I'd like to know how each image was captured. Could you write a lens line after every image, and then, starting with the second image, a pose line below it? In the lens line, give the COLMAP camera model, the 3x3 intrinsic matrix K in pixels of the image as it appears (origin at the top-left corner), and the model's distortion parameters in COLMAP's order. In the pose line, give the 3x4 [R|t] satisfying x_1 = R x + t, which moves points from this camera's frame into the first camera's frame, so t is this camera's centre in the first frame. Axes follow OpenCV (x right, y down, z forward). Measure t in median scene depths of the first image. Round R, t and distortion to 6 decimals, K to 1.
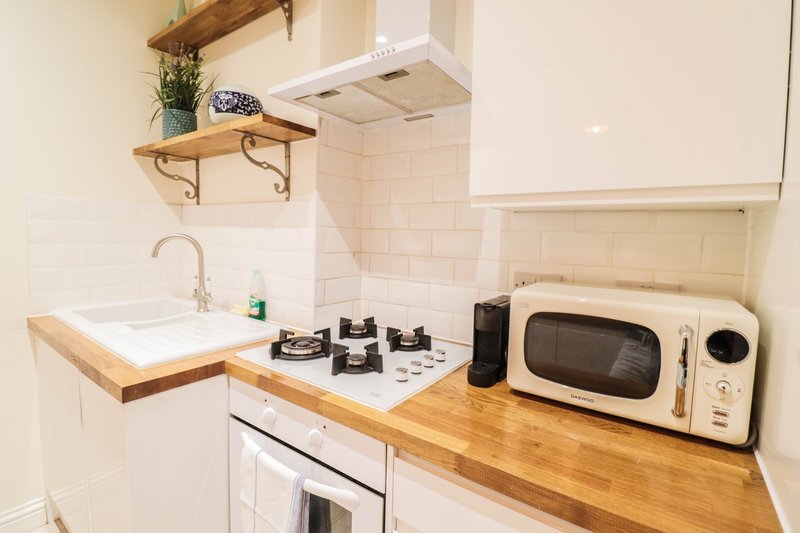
lens RADIAL K [[370.6, 0, 402.8], [0, 370.6, 258.9], [0, 0, 1]] dist [0.001038, -0.013244]
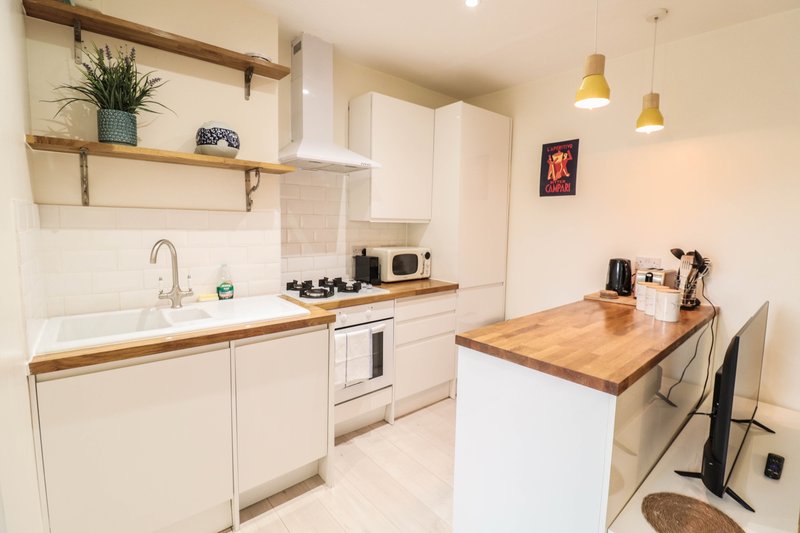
lens RADIAL K [[370.6, 0, 402.8], [0, 370.6, 258.9], [0, 0, 1]] dist [0.001038, -0.013244]
pose [[0.241219, -0.114928, 0.963641, -1.842998], [0.049206, 0.993134, 0.106128, -0.112992], [-0.969222, 0.021817, 0.245218, 0.089010]]
